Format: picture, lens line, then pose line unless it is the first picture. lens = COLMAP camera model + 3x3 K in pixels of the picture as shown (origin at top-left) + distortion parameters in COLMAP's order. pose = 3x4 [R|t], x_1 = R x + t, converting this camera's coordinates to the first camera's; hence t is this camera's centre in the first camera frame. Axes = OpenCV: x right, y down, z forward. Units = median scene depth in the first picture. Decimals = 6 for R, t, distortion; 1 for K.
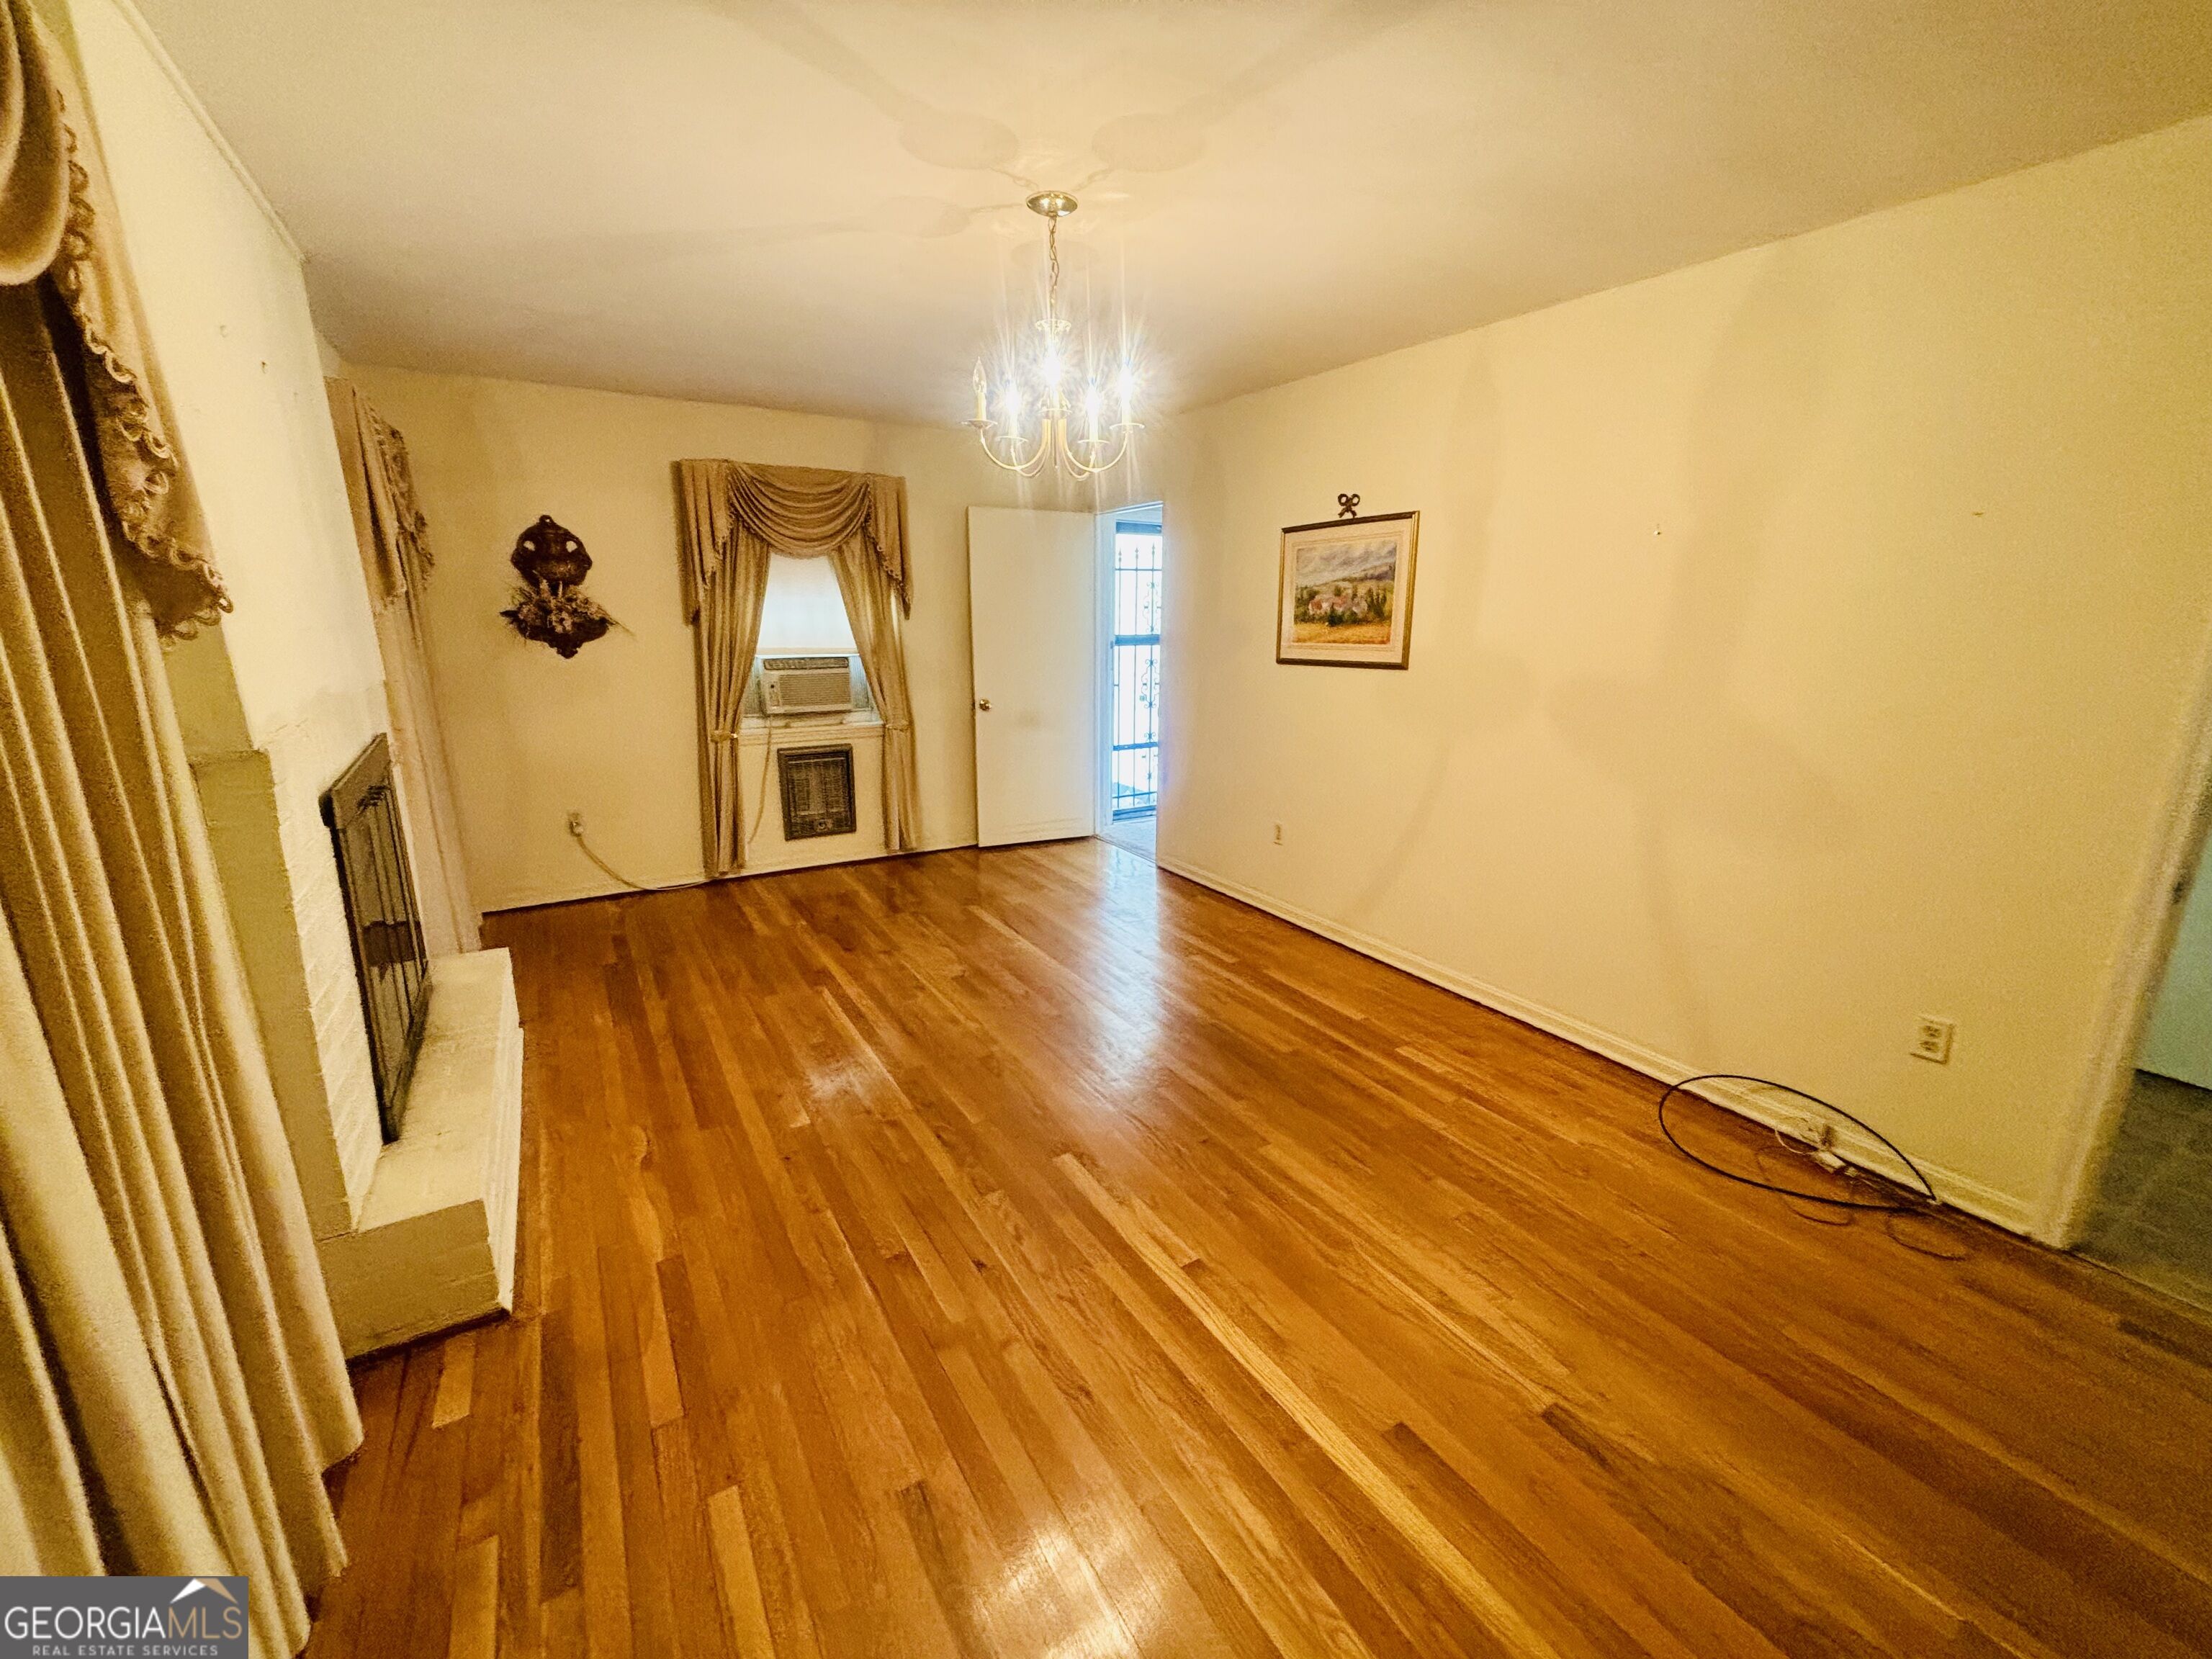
lens RADIAL K [[890.6, 0, 1110.9], [0, 890.6, 827.4], [0, 0, 1]] dist [0.010652, -0.001138]
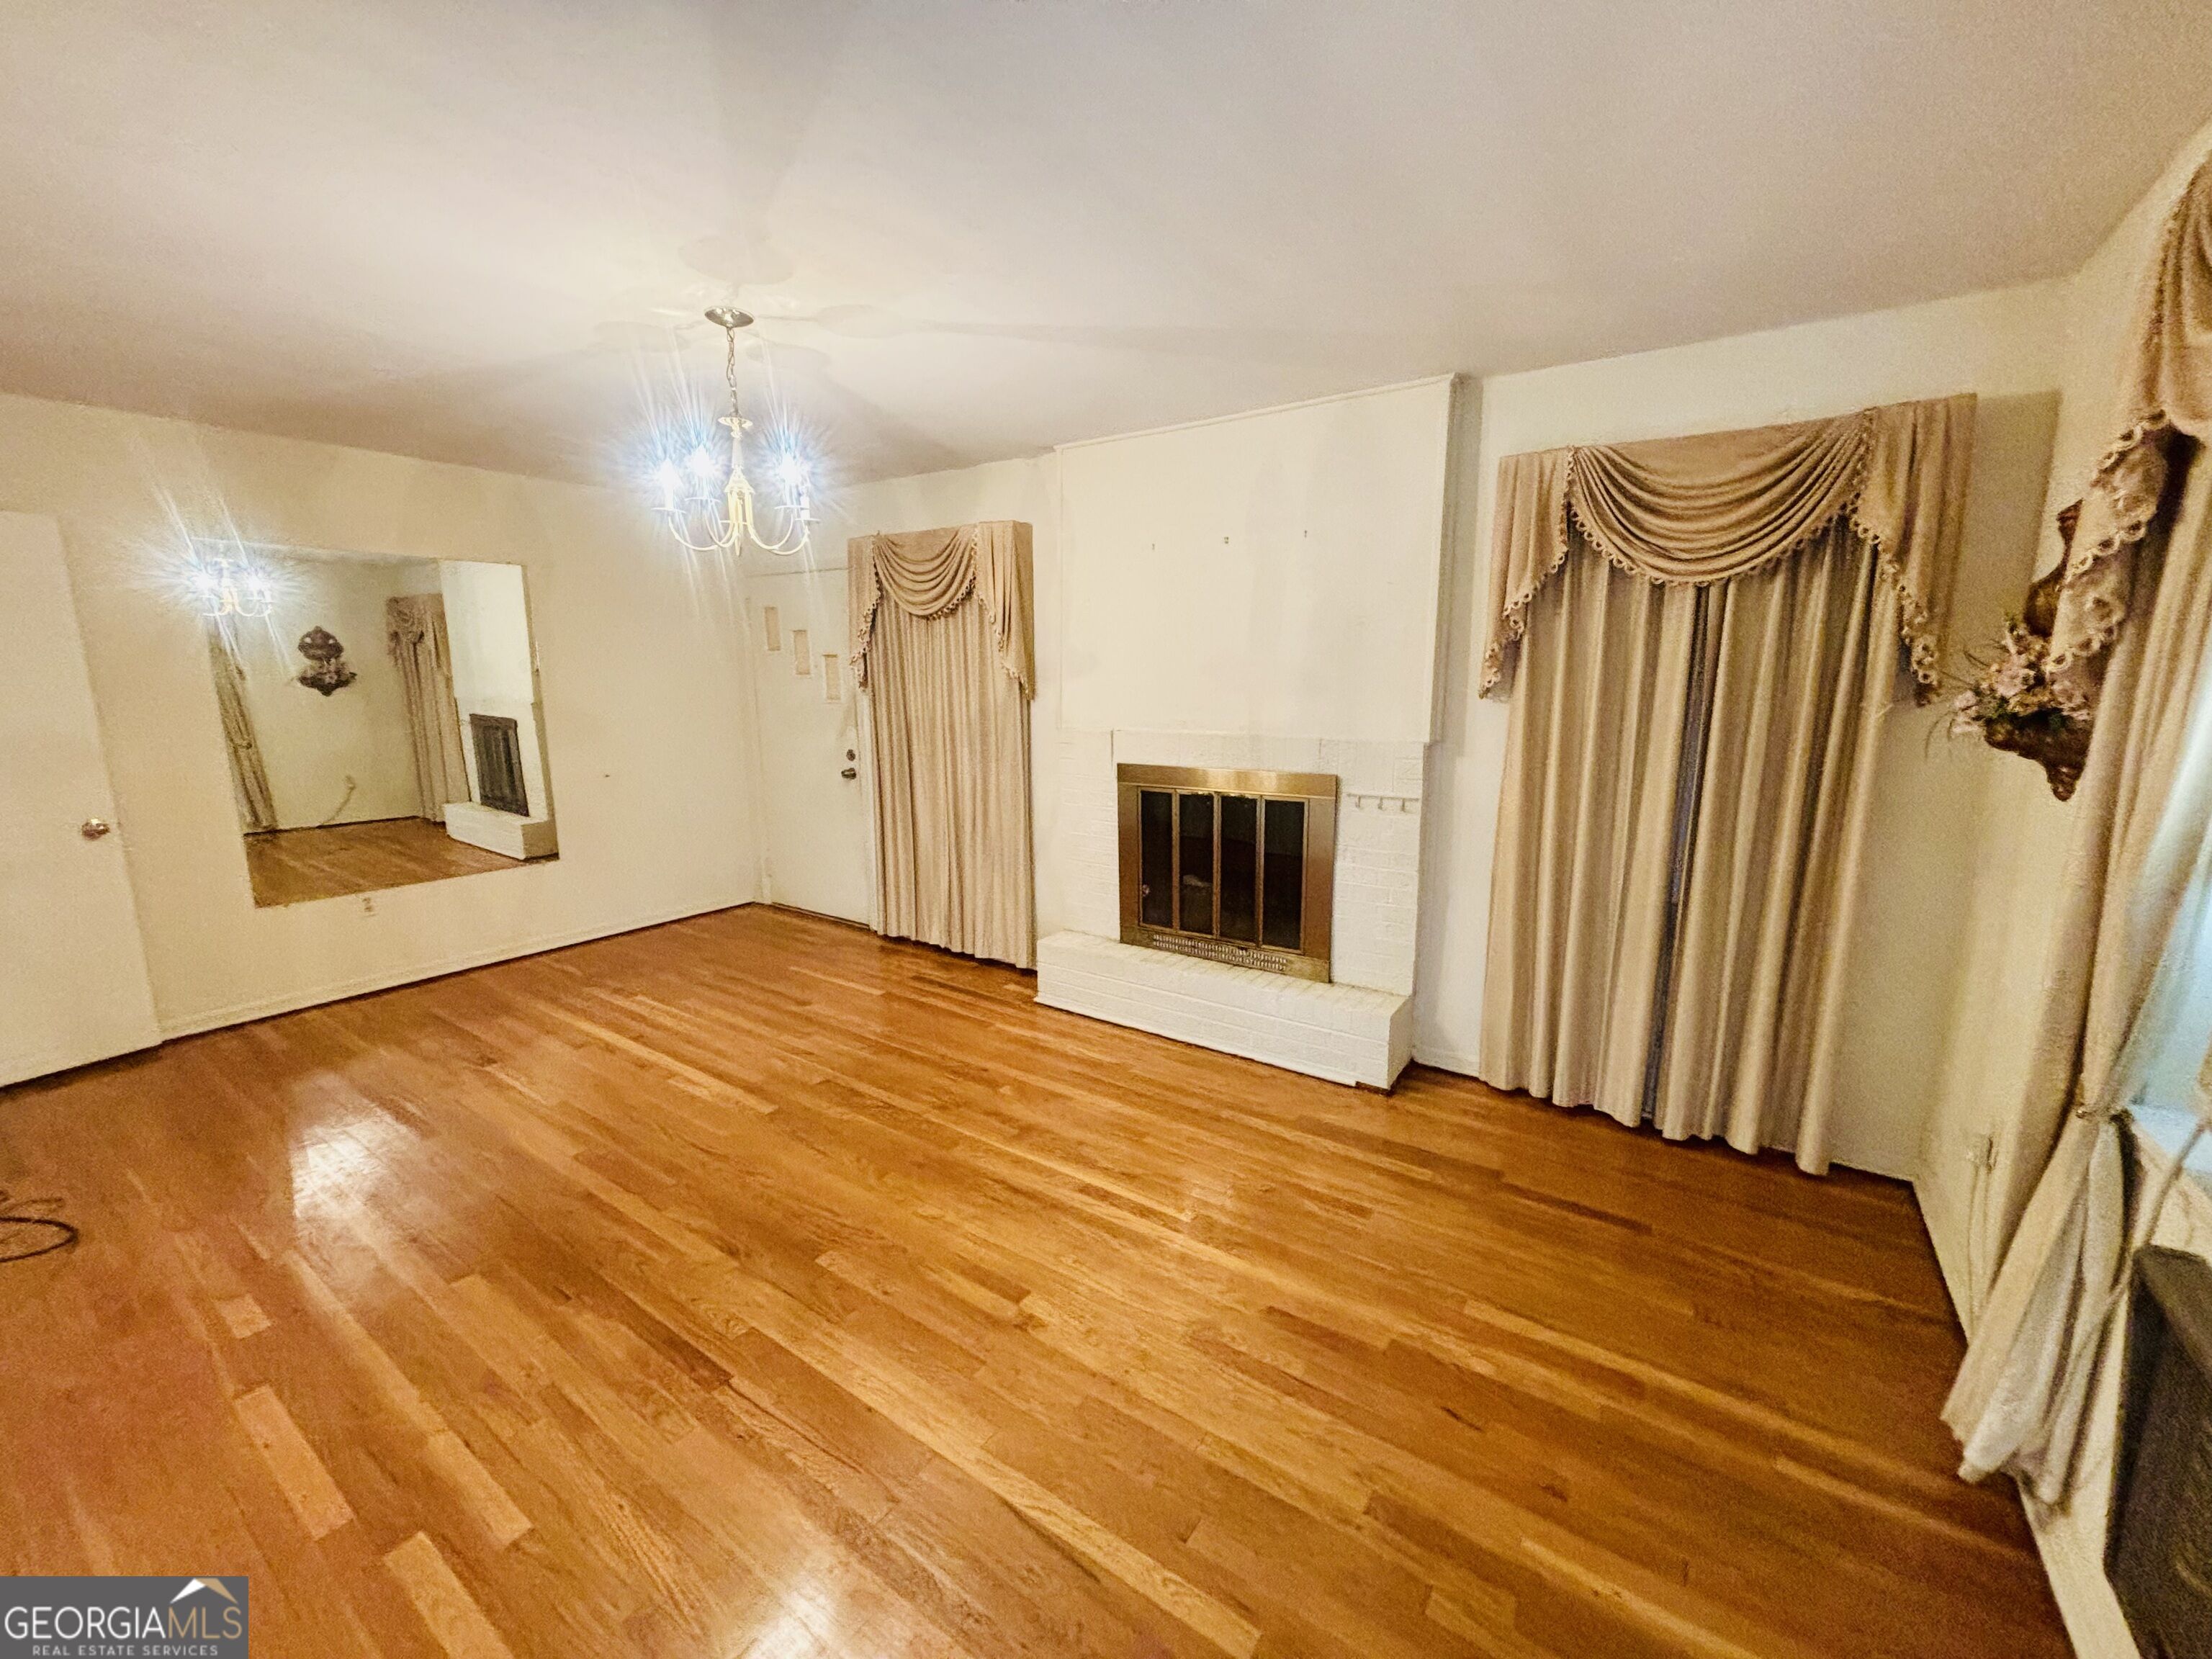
lens RADIAL K [[890.6, 0, 1118.8], [0, 890.6, 830.3], [0, 0, 1]] dist [0.010652, -0.001138]
pose [[-0.911506, 0.060267, -0.406847, -0.009631], [-0.112875, 0.914568, 0.388362, -0.407335], [0.395495, 0.399917, -0.826832, 1.617206]]
